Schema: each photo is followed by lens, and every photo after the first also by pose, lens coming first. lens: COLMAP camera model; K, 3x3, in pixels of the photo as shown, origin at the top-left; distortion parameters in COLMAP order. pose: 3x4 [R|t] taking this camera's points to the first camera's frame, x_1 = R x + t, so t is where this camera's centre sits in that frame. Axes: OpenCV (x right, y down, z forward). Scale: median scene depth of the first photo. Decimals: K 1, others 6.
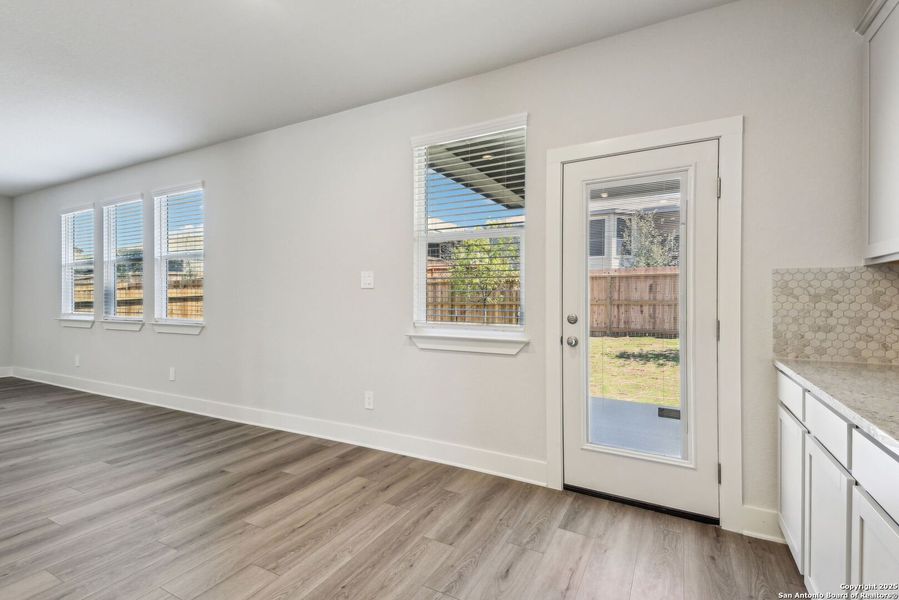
lens RADIAL K [[418.5, 0, 446.4], [0, 418.5, 296.2], [0, 0, 1]] dist [0.080433, -0.042199]
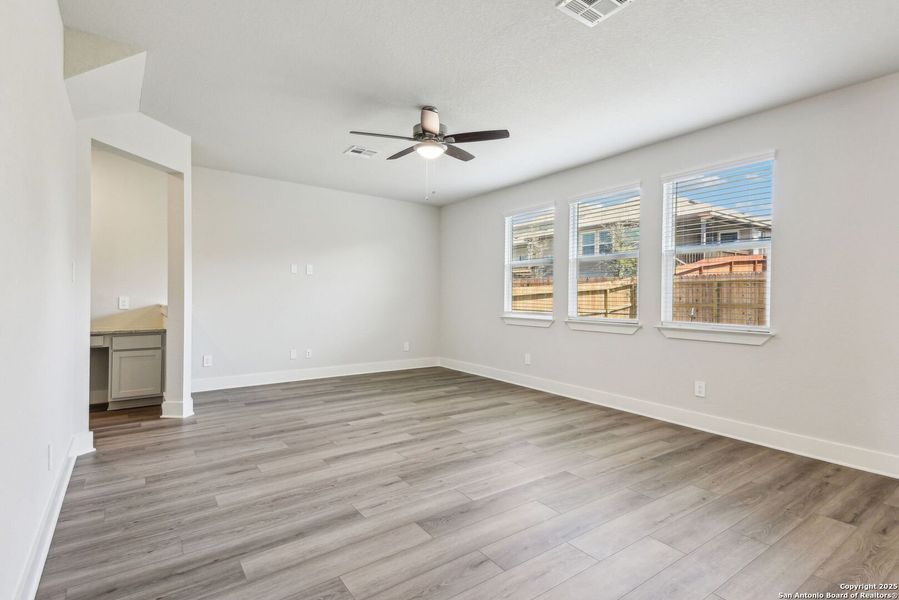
lens RADIAL K [[430.4, 0, 449.5], [0, 430.4, 300.0], [0, 0, 1]] dist [0.097264, -0.046163]
pose [[0.902756, 0.011689, -0.429994, -1.047246], [-0.006809, 0.999894, 0.012886, -0.001505], [0.430099, -0.008705, 0.902740, 0.010393]]
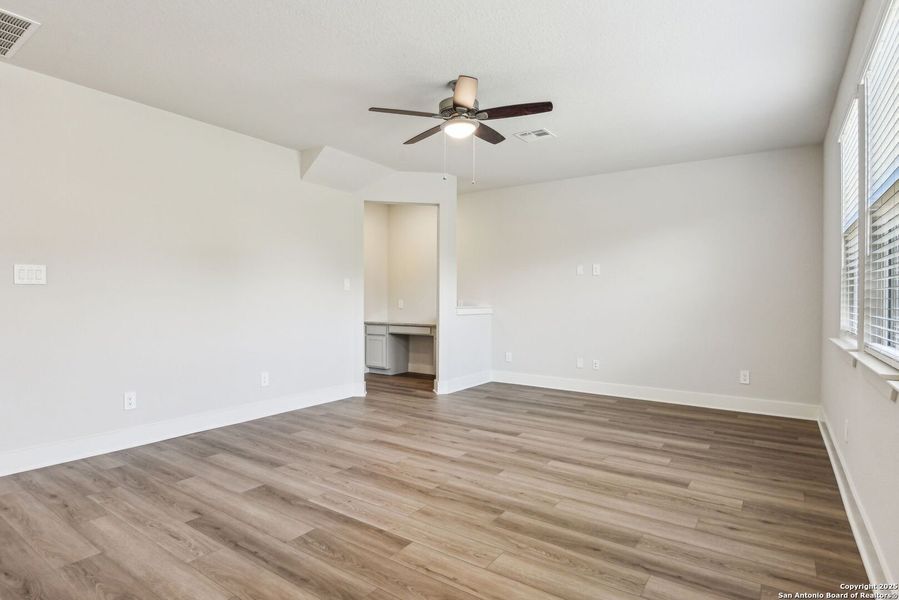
lens RADIAL K [[480.9, 0, 447.6], [0, 480.9, 308.2], [0, 0, 1]] dist [-0.016136, -0.000430]
pose [[-0.108563, 0.019980, -0.993889, -0.505872], [-0.001065, 0.999795, 0.020215, 0.005386], [0.994089, 0.003253, -0.108520, 1.106911]]
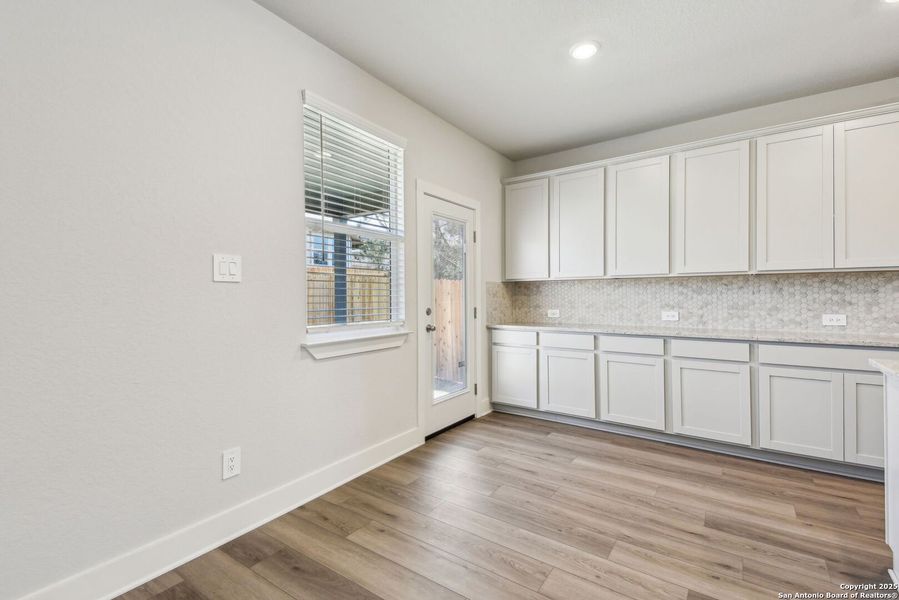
lens RADIAL K [[402.3, 0, 447.2], [0, 402.3, 297.2], [0, 0, 1]] dist [0.087163, -0.047586]
pose [[0.113659, -0.004354, 0.993510, -0.809877], [0.002324, 0.999989, 0.004116, 0.002125], [-0.993517, 0.001841, 0.113668, 0.664961]]
